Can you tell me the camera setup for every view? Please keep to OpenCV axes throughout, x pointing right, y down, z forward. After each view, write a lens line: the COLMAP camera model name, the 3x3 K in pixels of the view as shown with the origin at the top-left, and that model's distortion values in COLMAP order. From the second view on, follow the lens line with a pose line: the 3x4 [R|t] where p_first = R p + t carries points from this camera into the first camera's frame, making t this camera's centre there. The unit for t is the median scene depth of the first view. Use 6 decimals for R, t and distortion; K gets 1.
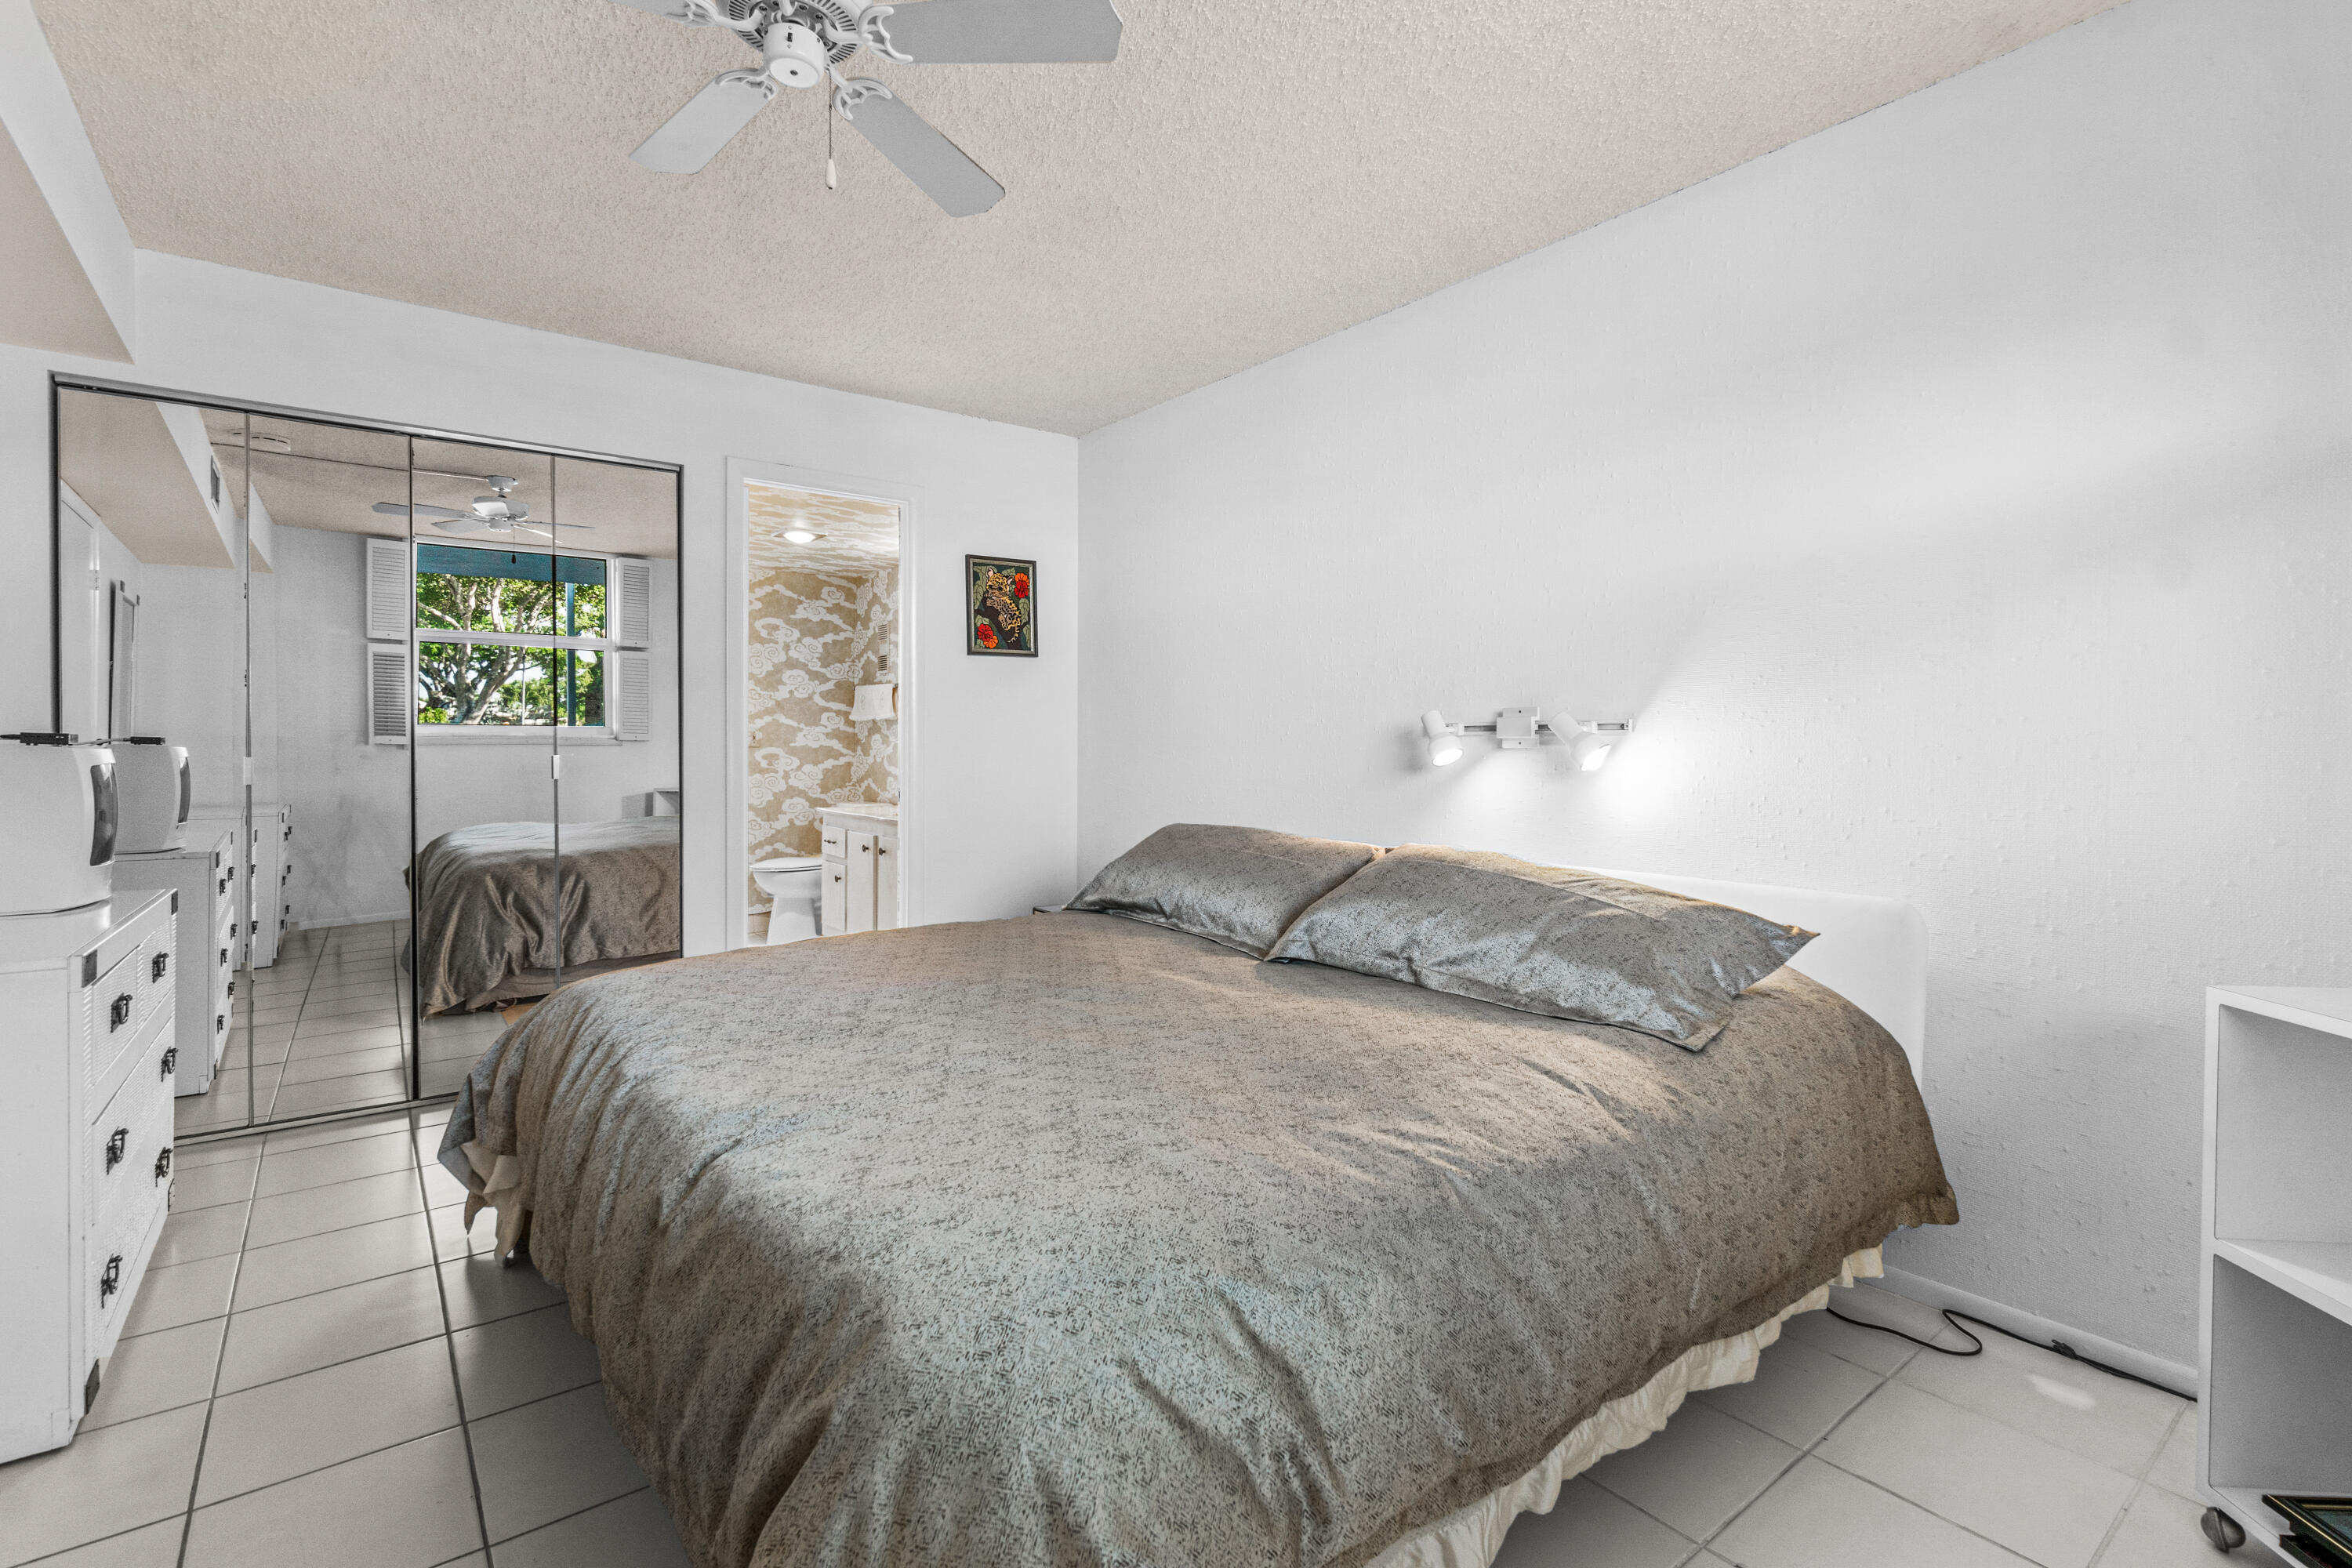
lens RADIAL K [[1029.0, 0, 1155.7], [0, 1029.0, 764.9], [0, 0, 1]] dist [-0.000809, 0.002243]
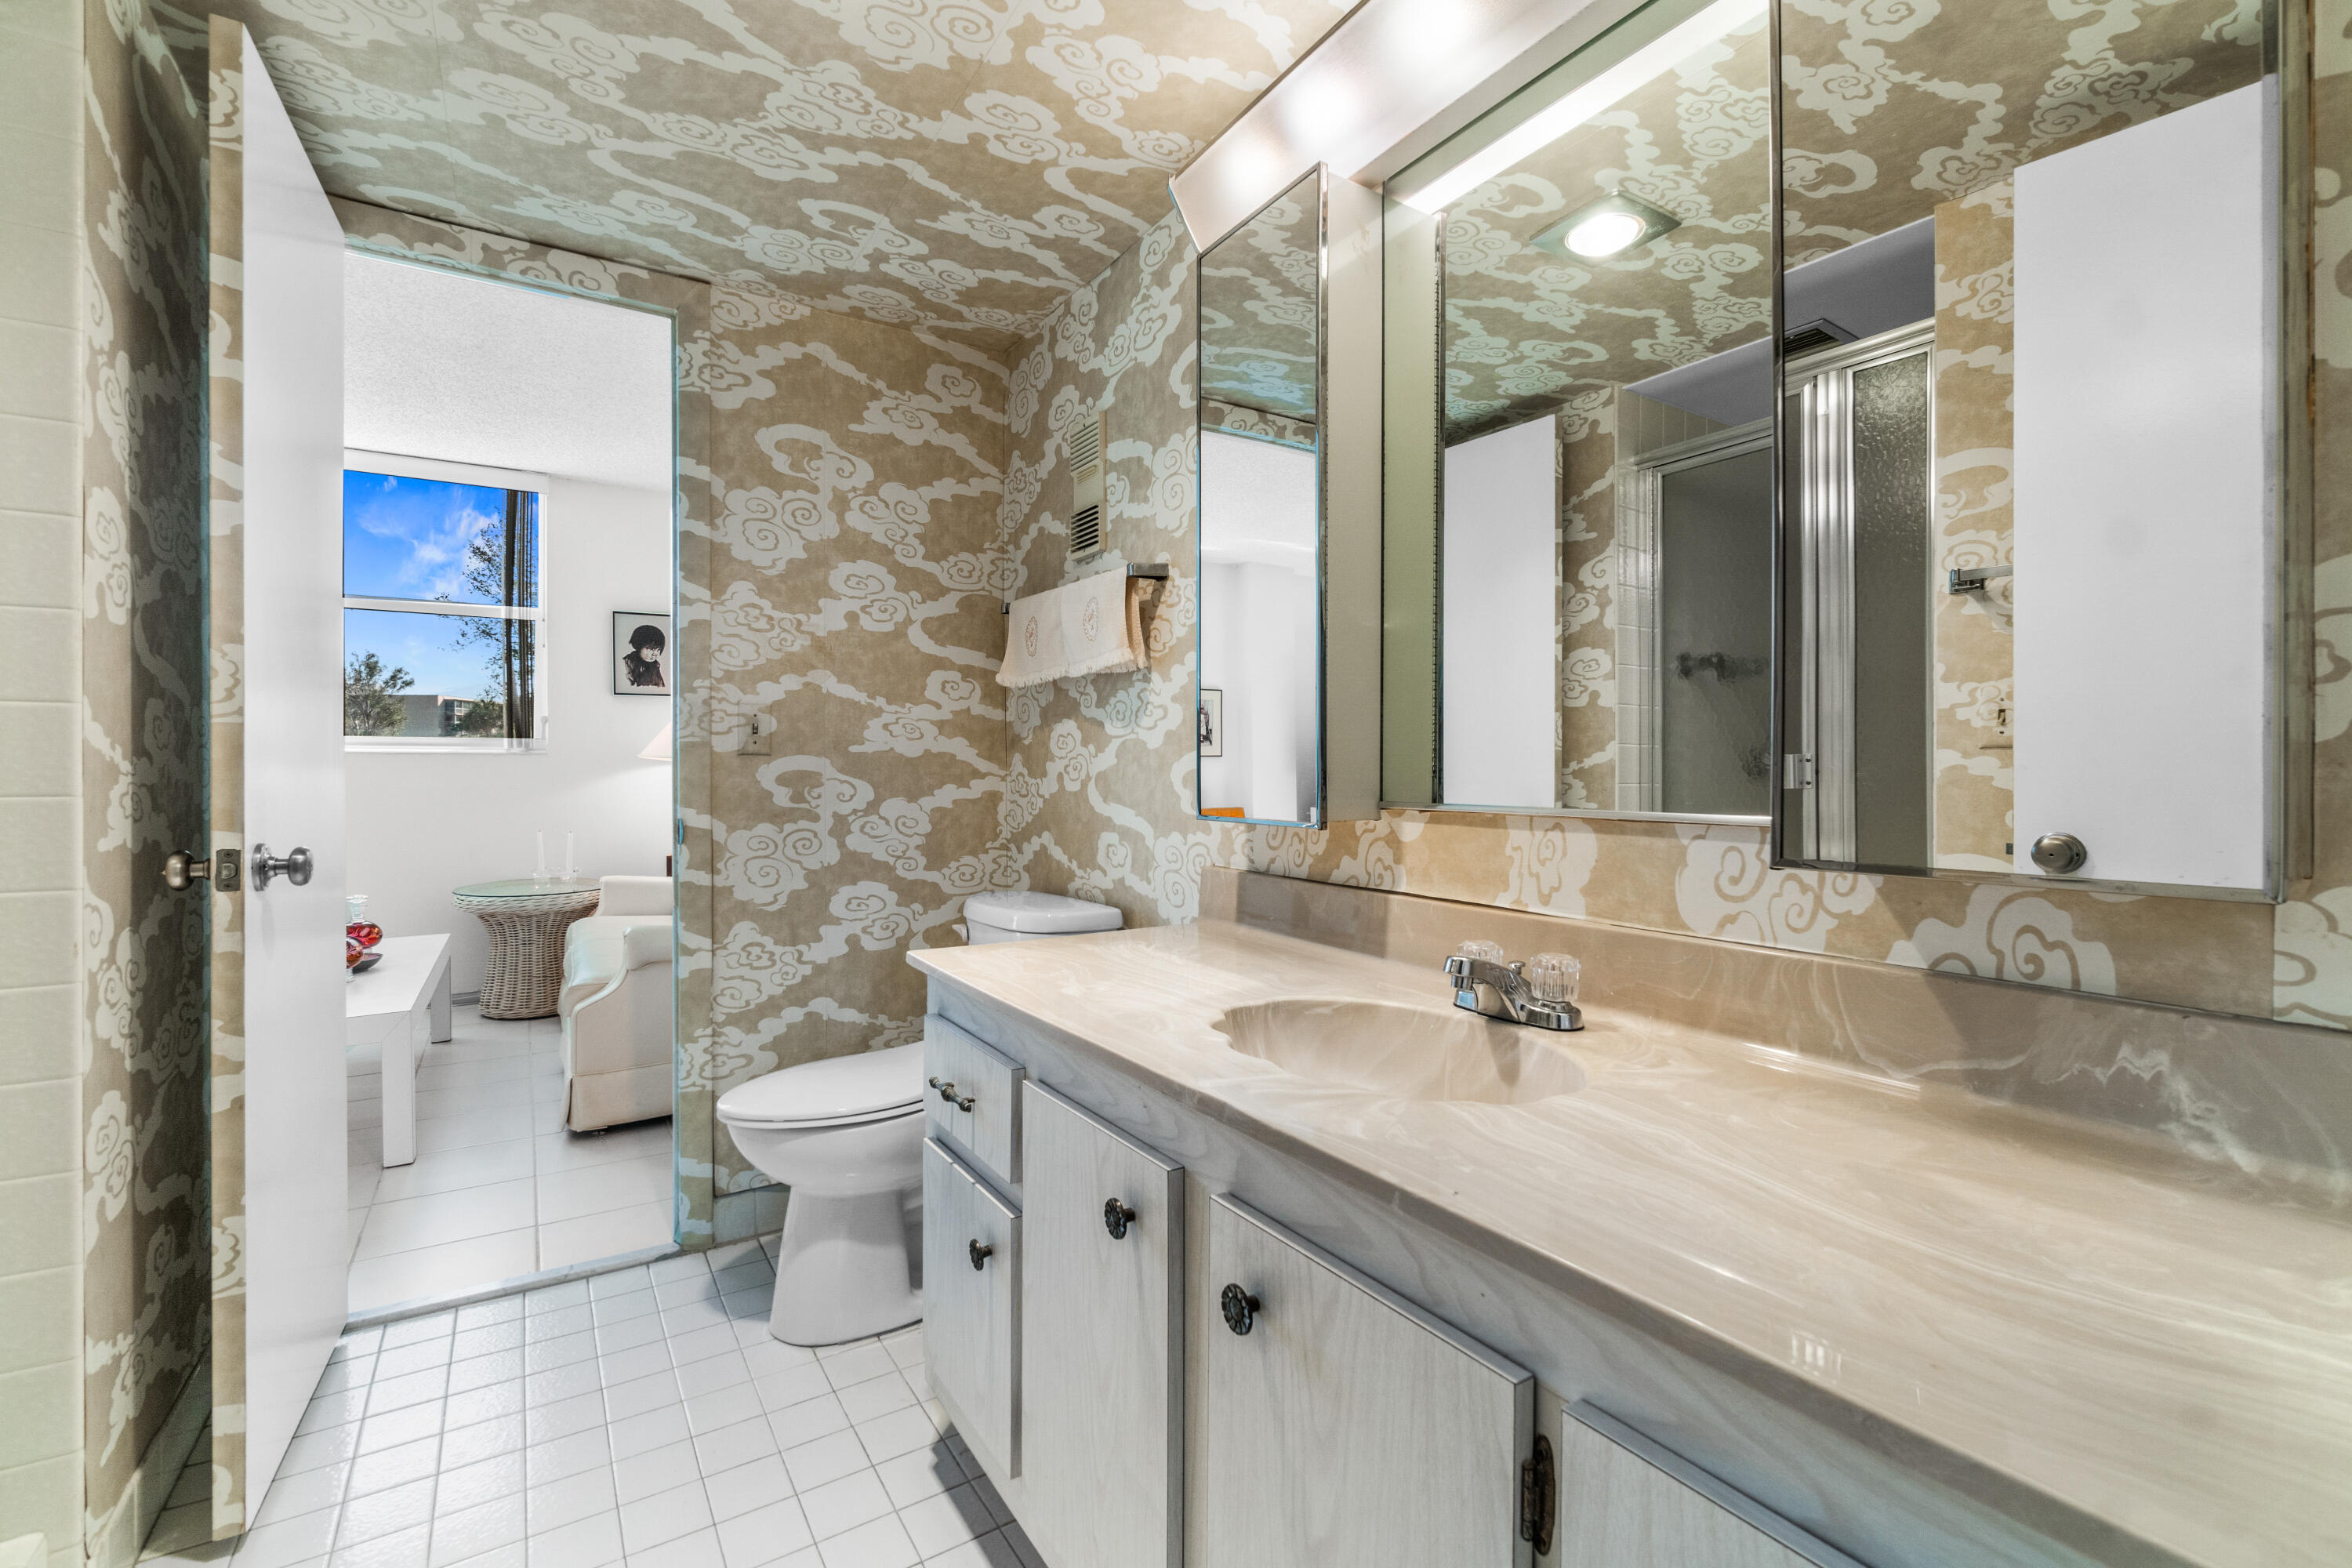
lens RADIAL K [[1029.0, 0, 1187.2], [0, 1029.0, 783.6], [0, 0, 1]] dist [-0.000809, 0.002243]
pose [[0.997140, -0.004984, -0.075414, -0.194276], [0.004640, 0.999978, -0.004745, -0.003739], [0.075436, 0.004382, 0.997141, 0.609670]]
